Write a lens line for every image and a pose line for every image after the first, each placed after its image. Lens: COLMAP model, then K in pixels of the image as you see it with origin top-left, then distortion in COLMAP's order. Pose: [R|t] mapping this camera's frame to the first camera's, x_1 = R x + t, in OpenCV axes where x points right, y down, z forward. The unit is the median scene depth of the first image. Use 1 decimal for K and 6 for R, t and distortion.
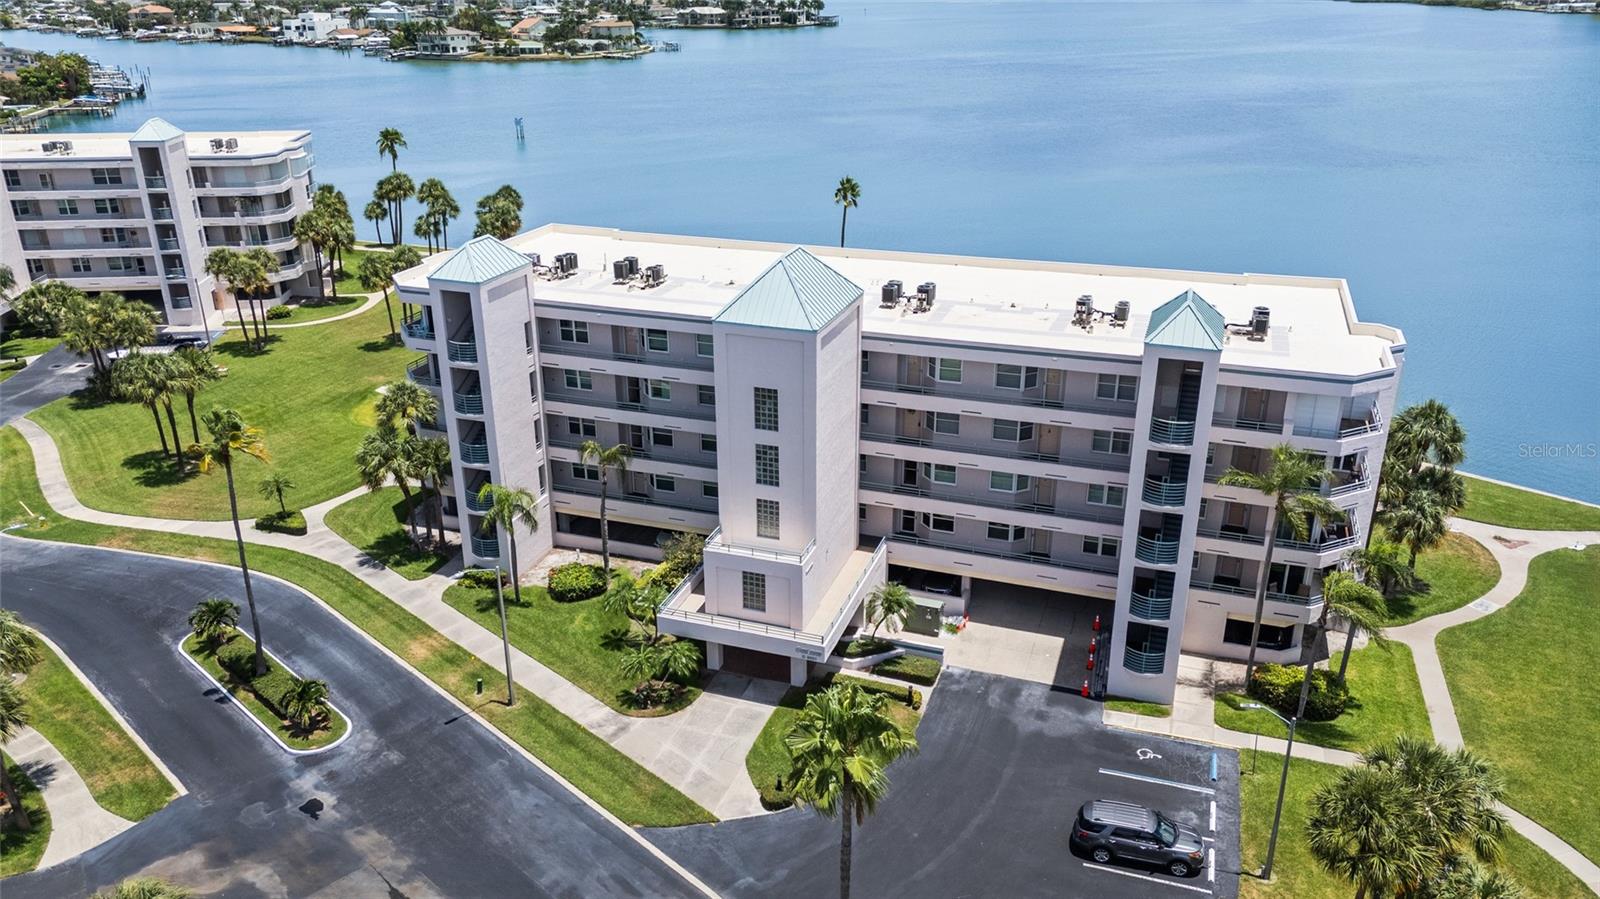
lens RADIAL K [[1185.0, 0, 782.9], [0, 1185.0, 450.2], [0, 0, 1]] dist [0.030663, -0.003333]
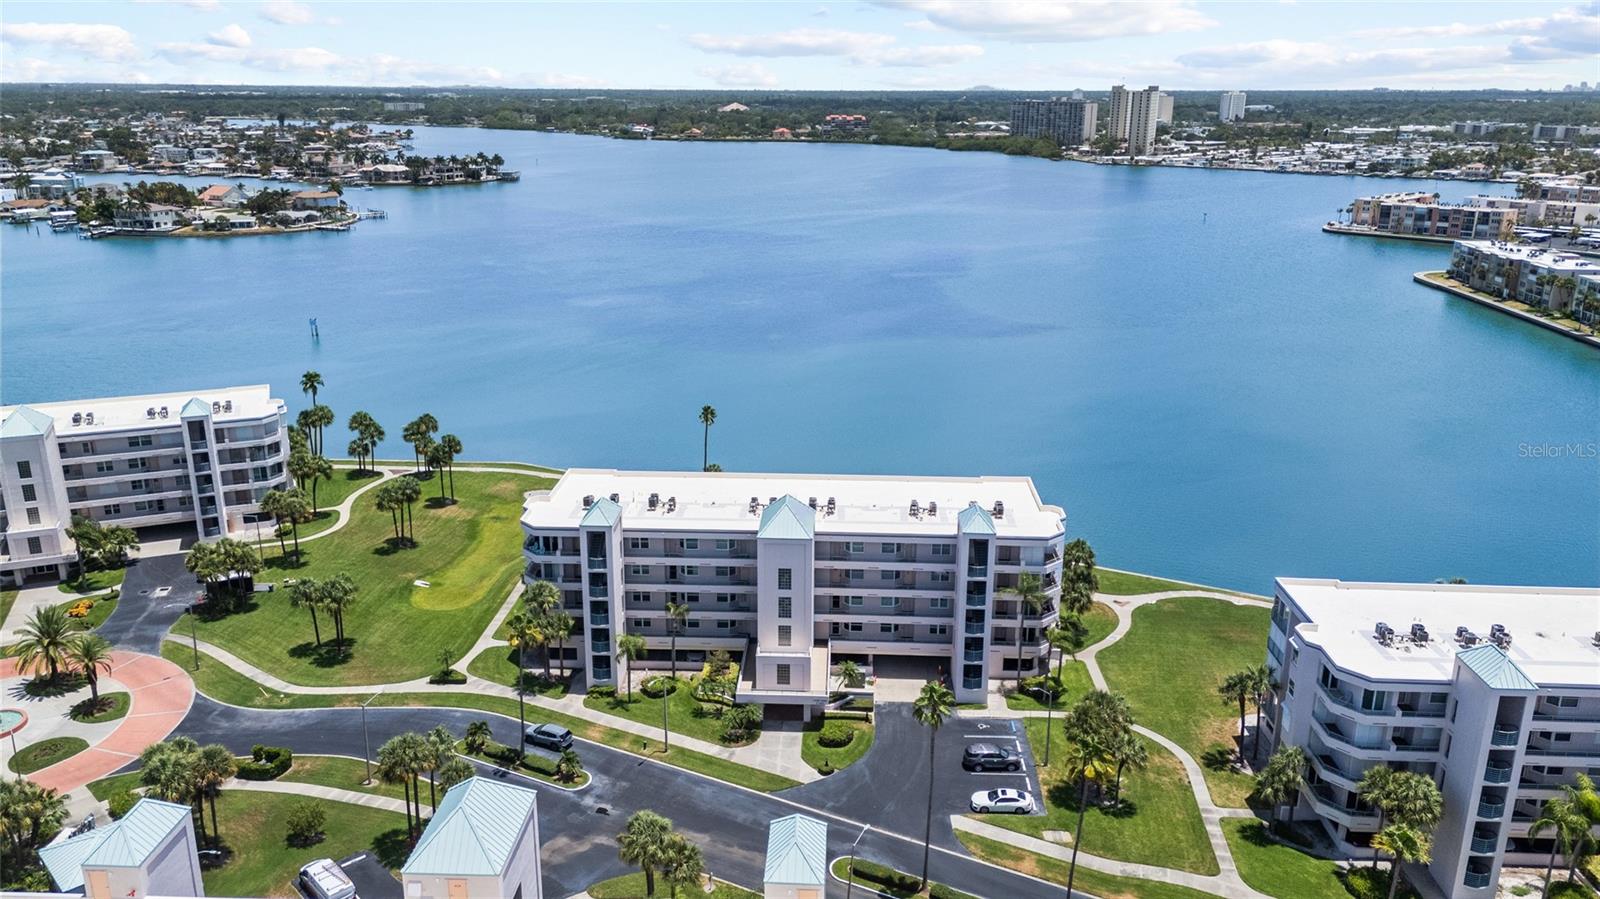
lens RADIAL K [[1171.7, 0, 800.0], [0, 1171.7, 449.5], [0, 0, 1]] dist [0.081222, -0.081348]
pose [[0.955089, -0.075120, 0.286639, -0.472869], [0.102019, 0.991555, -0.080072, -0.079666], [-0.278203, 0.105719, 0.954687, -0.796416]]
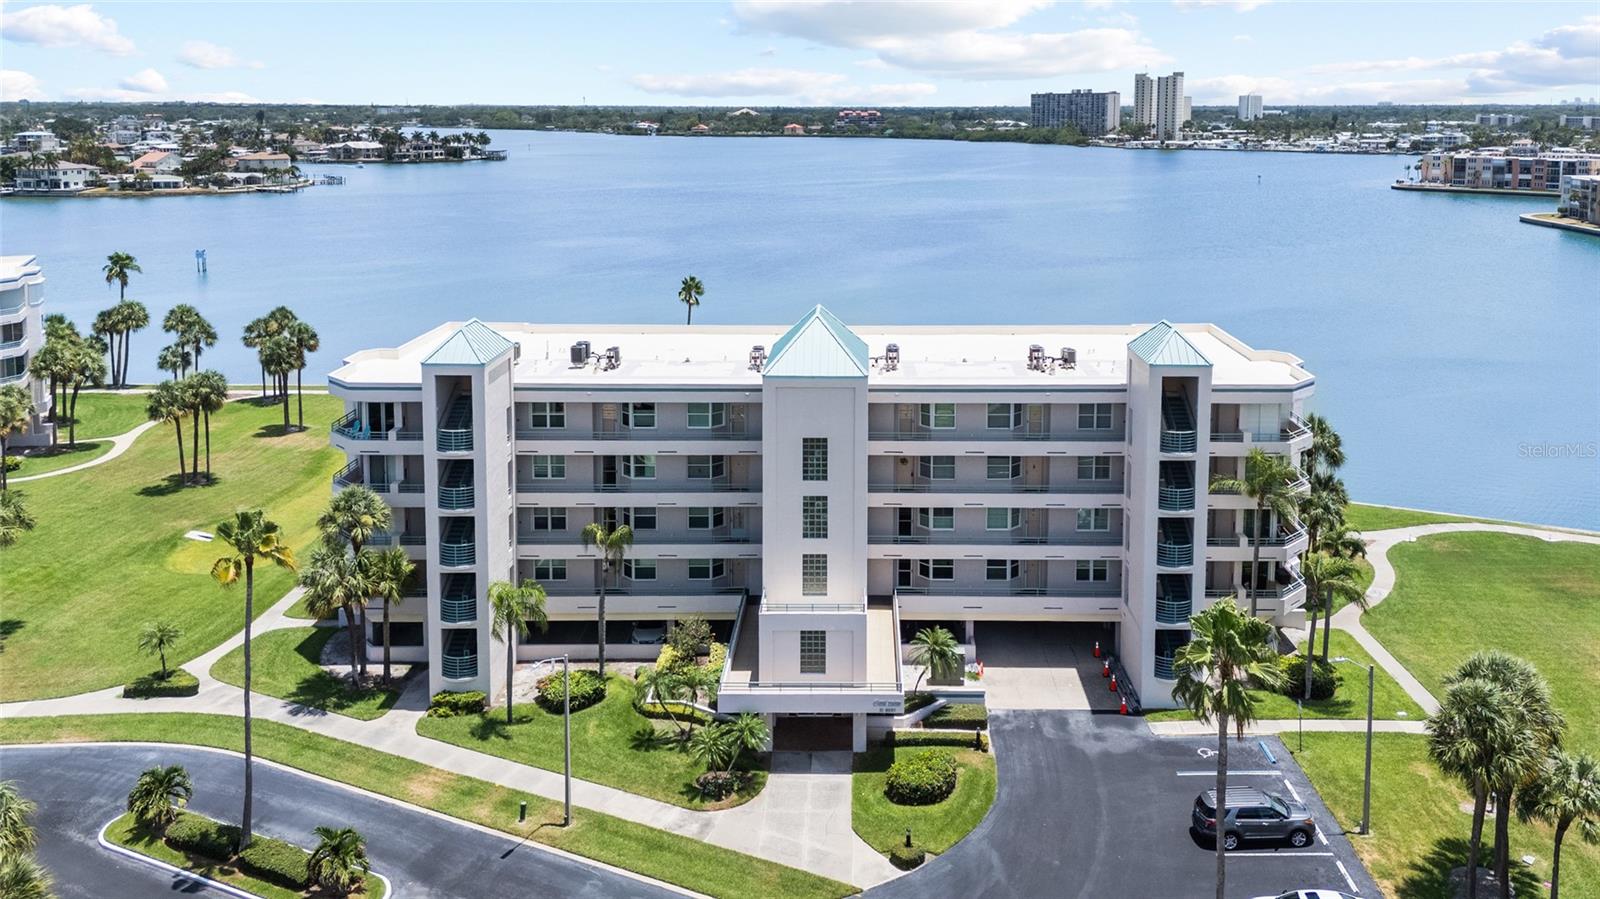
lens RADIAL K [[1244.4, 0, 870.0], [0, 1244.4, 209.9], [0, 0, 1]] dist [0.030465, -0.008576]
pose [[0.940206, -0.019140, 0.340069, -0.293983], [0.120205, 0.952823, -0.278709, 0.058620], [-0.318691, 0.302922, 0.898150, -0.046861]]
